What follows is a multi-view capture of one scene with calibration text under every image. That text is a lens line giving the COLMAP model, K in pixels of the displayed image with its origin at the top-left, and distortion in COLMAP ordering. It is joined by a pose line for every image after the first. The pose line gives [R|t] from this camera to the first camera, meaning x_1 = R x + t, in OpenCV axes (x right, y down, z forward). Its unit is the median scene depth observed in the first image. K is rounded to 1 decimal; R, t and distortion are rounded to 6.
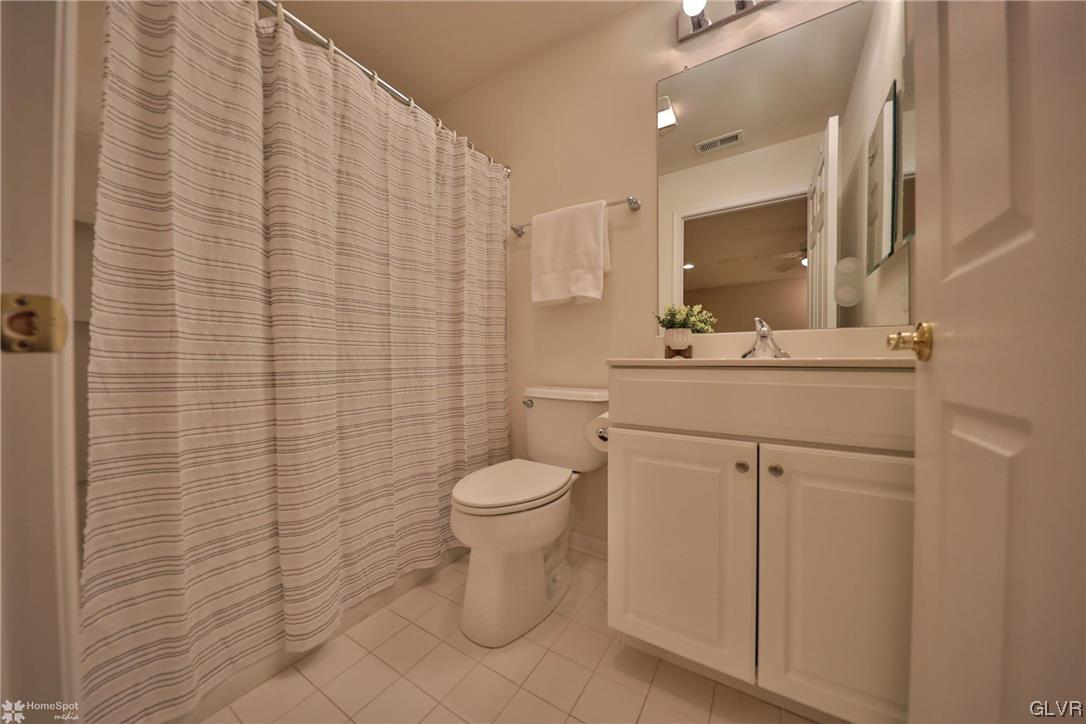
lens RADIAL K [[366.3, 0, 541.3], [0, 366.3, 363.2], [0, 0, 1]] dist [0.000593, -0.002062]
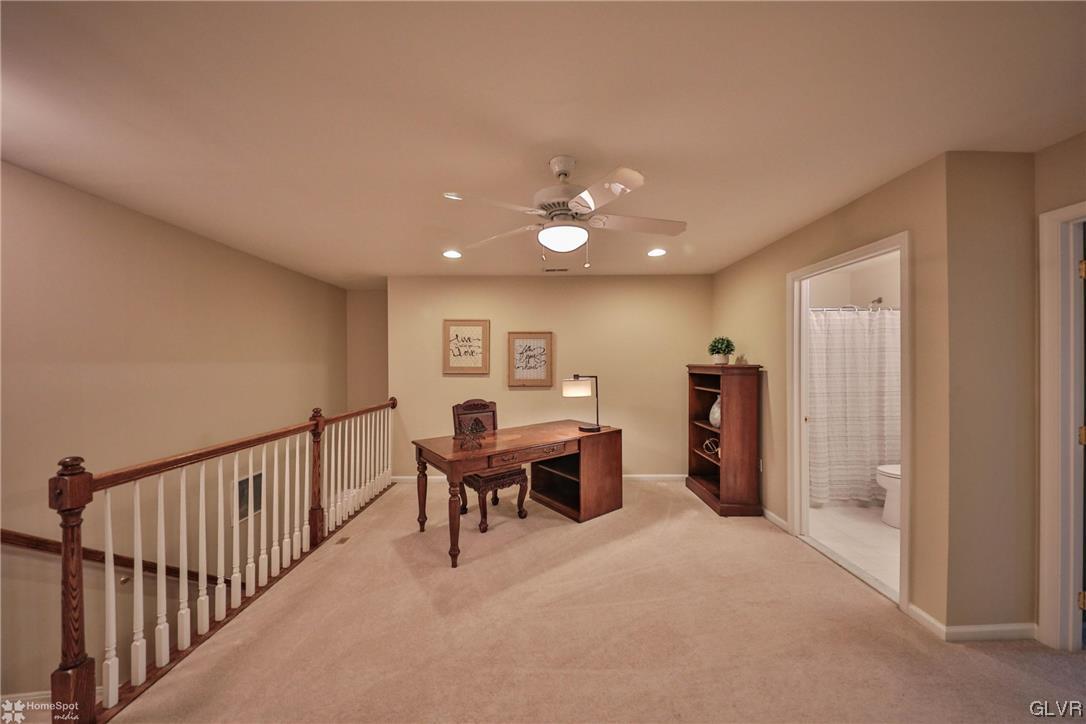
lens RADIAL K [[366.3, 0, 544.6], [0, 366.3, 364.2], [0, 0, 1]] dist [0.000593, -0.002062]
pose [[0.548259, -0.001495, -0.836307, 0.571389], [0.001457, 0.999999, -0.000832, -0.350613], [0.836307, -0.000763, 0.548260, -2.159531]]
